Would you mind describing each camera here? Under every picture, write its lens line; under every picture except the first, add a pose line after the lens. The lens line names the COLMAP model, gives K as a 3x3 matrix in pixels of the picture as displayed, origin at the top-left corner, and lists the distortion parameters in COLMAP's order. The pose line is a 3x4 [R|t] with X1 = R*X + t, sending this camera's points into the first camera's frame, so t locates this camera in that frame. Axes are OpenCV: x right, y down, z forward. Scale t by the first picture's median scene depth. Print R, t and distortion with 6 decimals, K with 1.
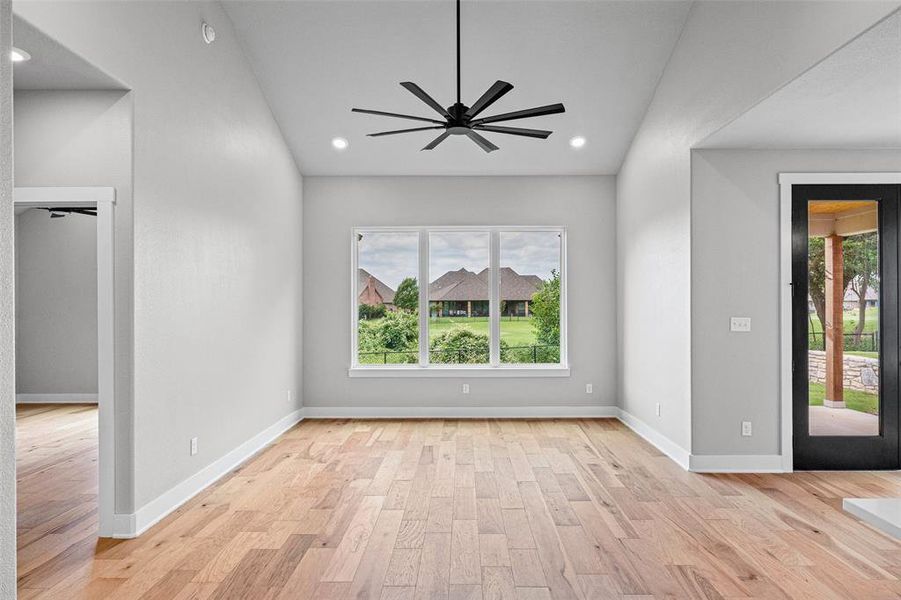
lens RADIAL K [[531.4, 0, 454.2], [0, 531.4, 301.8], [0, 0, 1]] dist [0.002660, 0.000221]
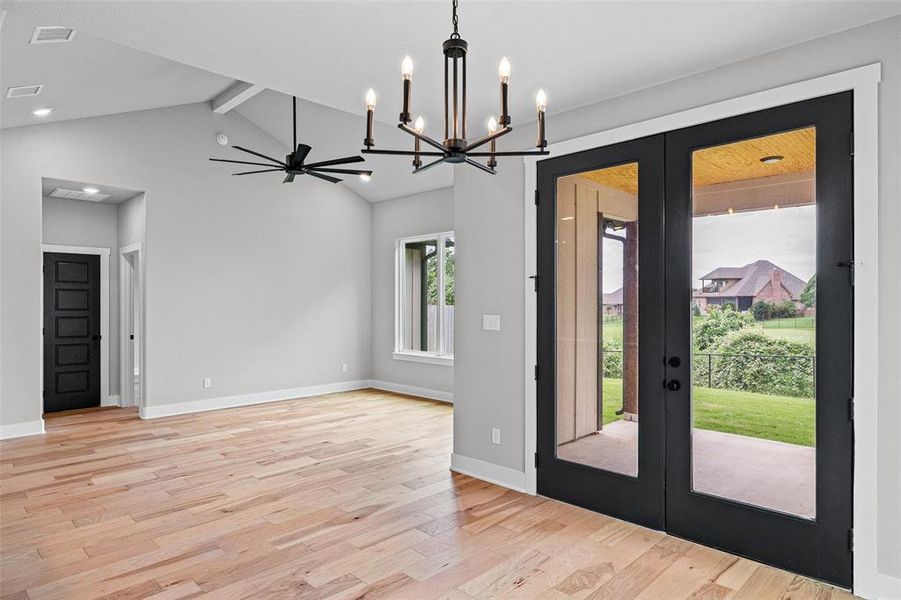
lens RADIAL K [[531.4, 0, 437.9], [0, 531.4, 301.1], [0, 0, 1]] dist [0.002660, 0.000221]
pose [[0.708433, 0.000422, -0.705778, 0.698768], [0.002422, 0.999992, 0.003029, 0.000977], [0.705774, -0.003855, 0.708427, 0.170513]]
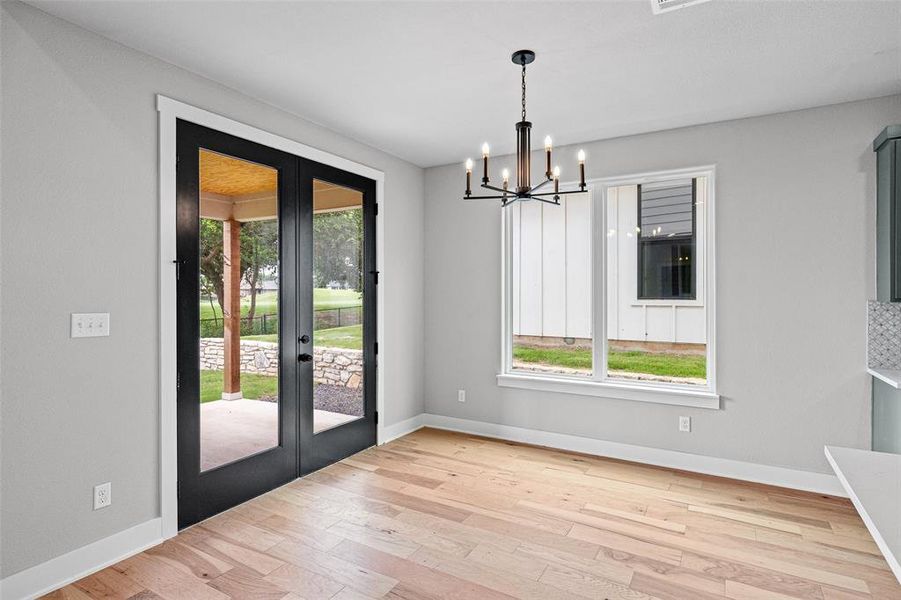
lens RADIAL K [[472.2, 0, 452.6], [0, 472.2, 293.6], [0, 0, 1]] dist [-0.000554, -0.002012]
pose [[0.492099, -0.003035, 0.870534, 0.171809], [-0.003450, 0.999979, 0.005436, 0.001738], [-0.870533, -0.005678, 0.492078, 0.239216]]
